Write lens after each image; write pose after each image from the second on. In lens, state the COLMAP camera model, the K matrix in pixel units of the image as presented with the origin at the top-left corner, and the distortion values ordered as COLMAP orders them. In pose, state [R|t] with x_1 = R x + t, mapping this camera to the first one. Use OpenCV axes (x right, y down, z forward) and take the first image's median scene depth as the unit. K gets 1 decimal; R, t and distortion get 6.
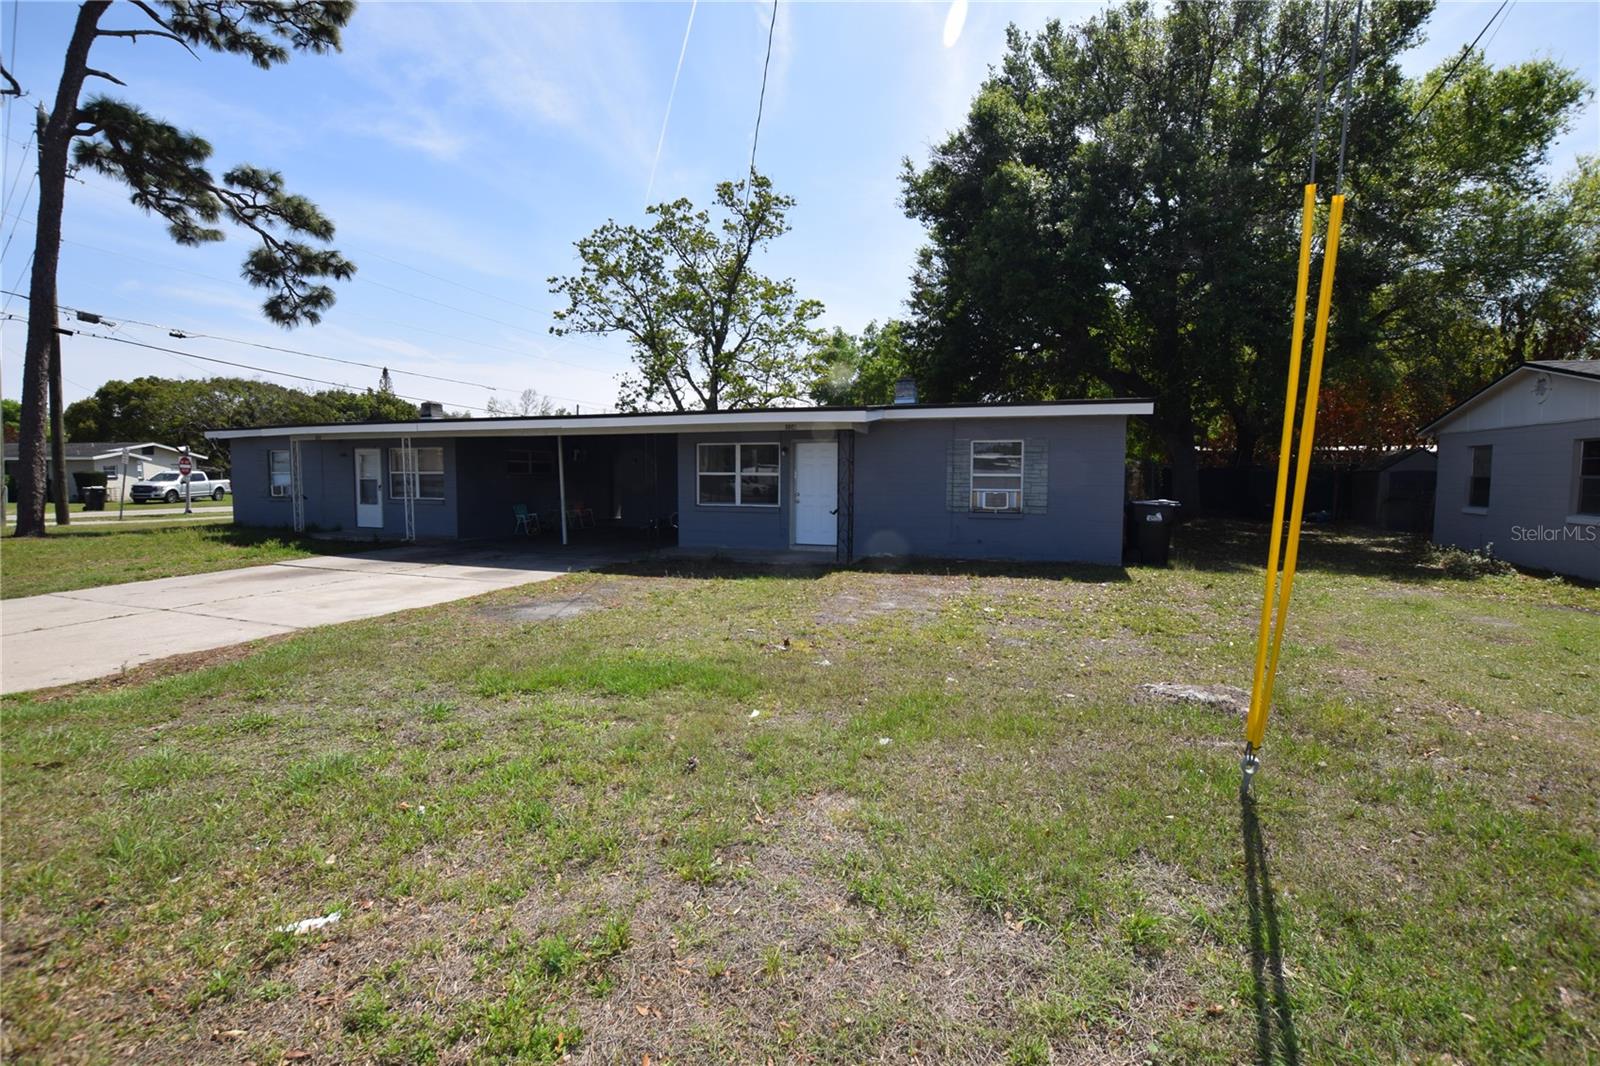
lens RADIAL K [[704.0, 0, 799.7], [0, 704.0, 536.4], [0, 0, 1]] dist [-0.033595, 0.004128]
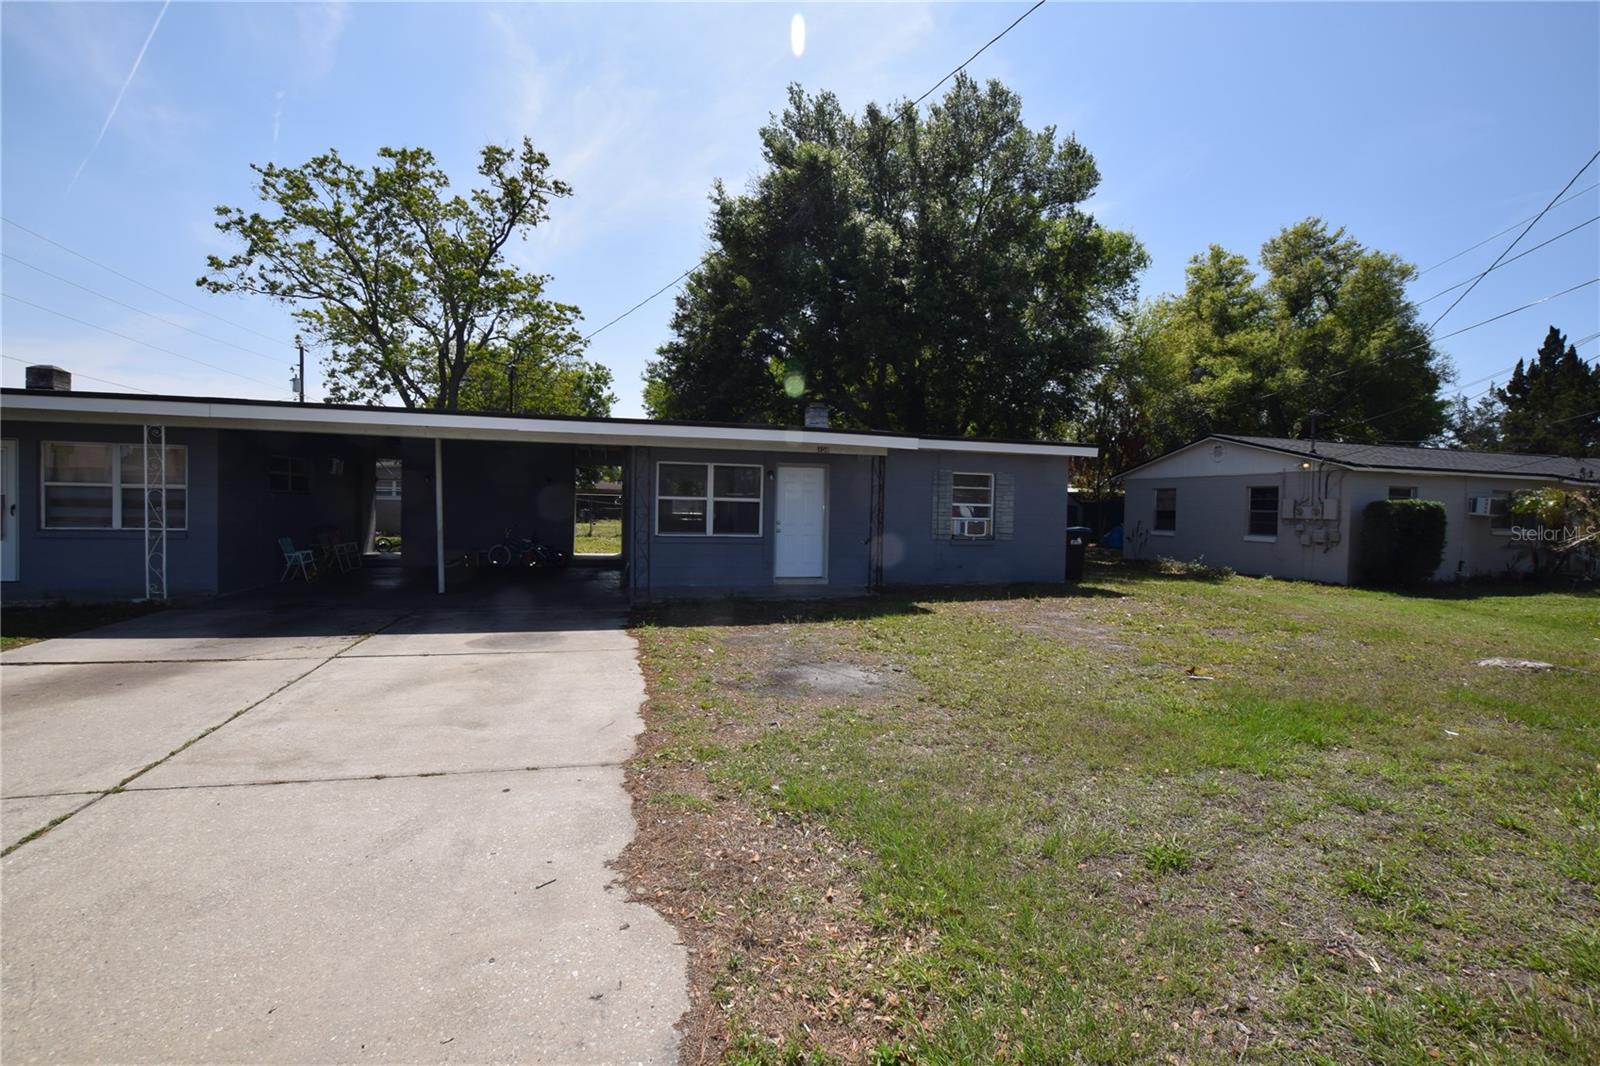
lens RADIAL K [[704.0, 0, 797.0], [0, 704.0, 527.1], [0, 0, 1]] dist [-0.033595, 0.004128]
pose [[0.816469, -0.003764, 0.577377, -0.498918], [0.032733, 0.998672, -0.039776, -0.016556], [-0.576461, 0.051375, 0.815508, 0.241213]]
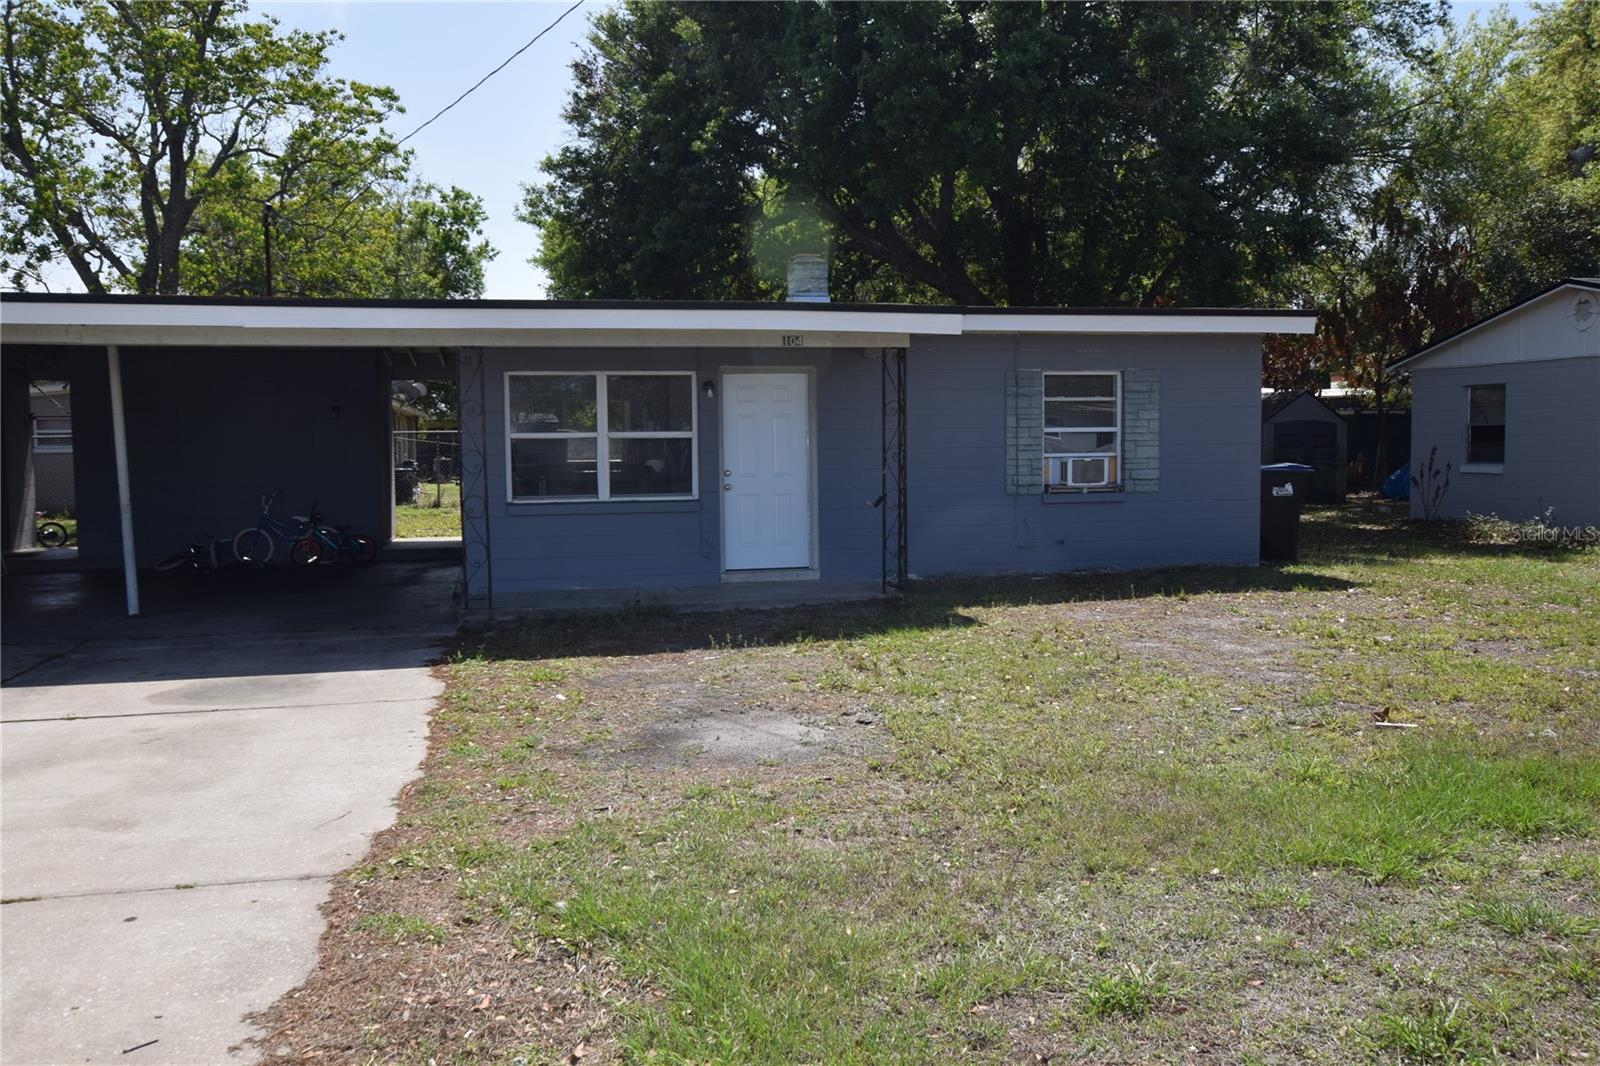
lens RADIAL K [[1306.7, 0, 798.8], [0, 1306.7, 528.9], [0, 0, 1]] dist [0.010229, 0.017346]
pose [[0.839924, -0.050697, 0.540331, -0.466340], [0.062407, 0.998045, -0.003366, -0.012527], [-0.539104, 0.036548, 0.841446, 0.171040]]
